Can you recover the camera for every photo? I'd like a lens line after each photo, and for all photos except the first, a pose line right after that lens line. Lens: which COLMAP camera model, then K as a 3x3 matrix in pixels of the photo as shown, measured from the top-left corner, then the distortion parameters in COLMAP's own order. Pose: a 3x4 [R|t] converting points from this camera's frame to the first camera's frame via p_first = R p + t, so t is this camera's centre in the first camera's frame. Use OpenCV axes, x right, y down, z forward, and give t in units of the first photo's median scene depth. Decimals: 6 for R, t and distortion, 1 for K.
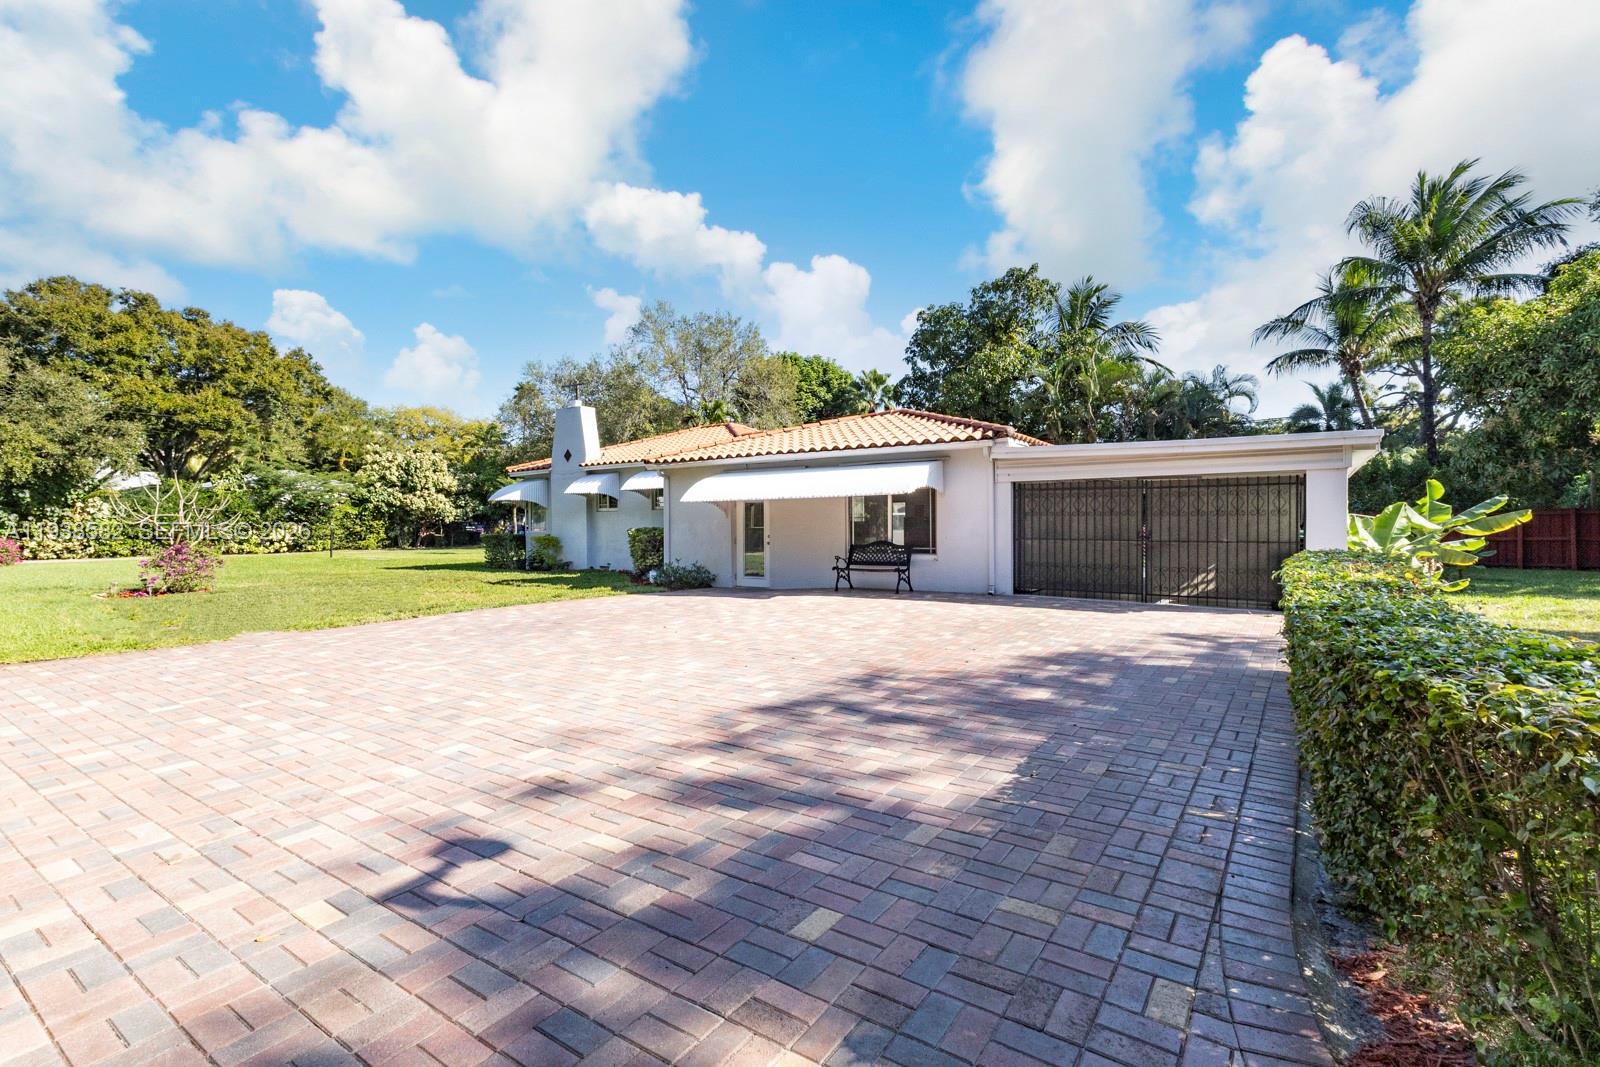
lens RADIAL K [[740.1, 0, 800.1], [0, 740.1, 531.3], [0, 0, 1]] dist [-0.001282, -0.001364]
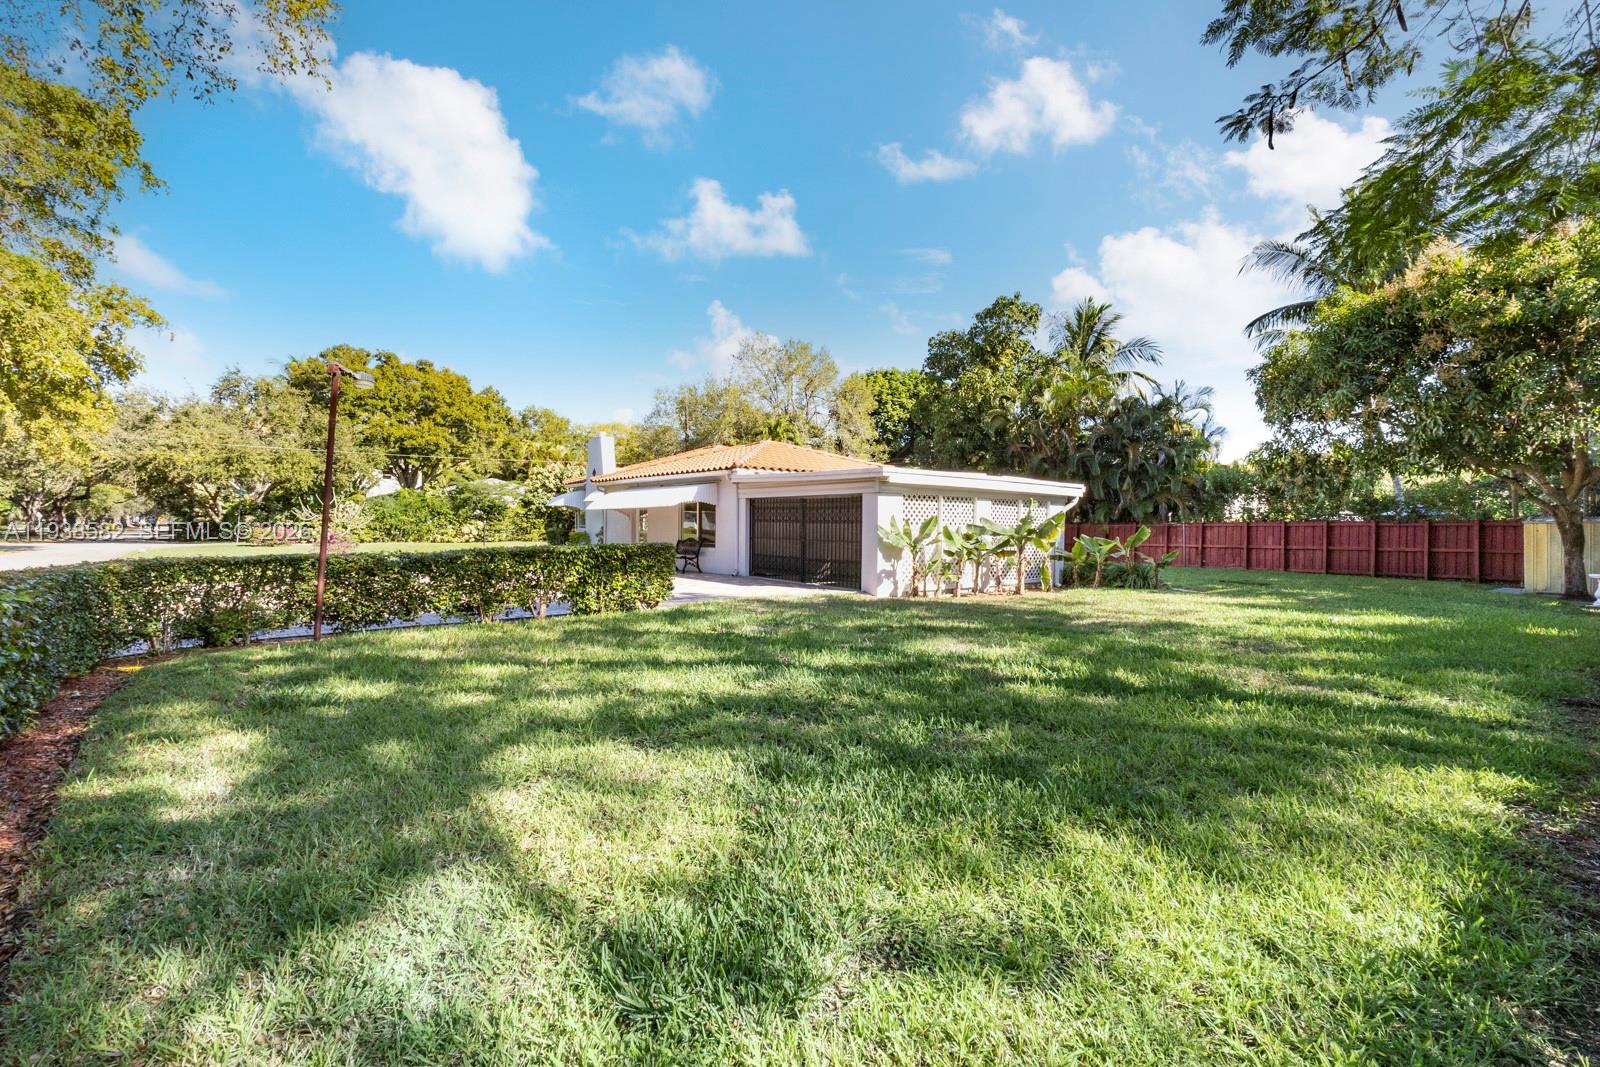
lens RADIAL K [[740.1, 0, 800.2], [0, 740.1, 531.3], [0, 0, 1]] dist [-0.001282, -0.001364]
pose [[0.958661, 0.014808, -0.284167, 0.244276], [-0.015115, 0.999885, 0.001113, -0.001438], [0.284151, 0.003228, 0.958774, -0.106341]]
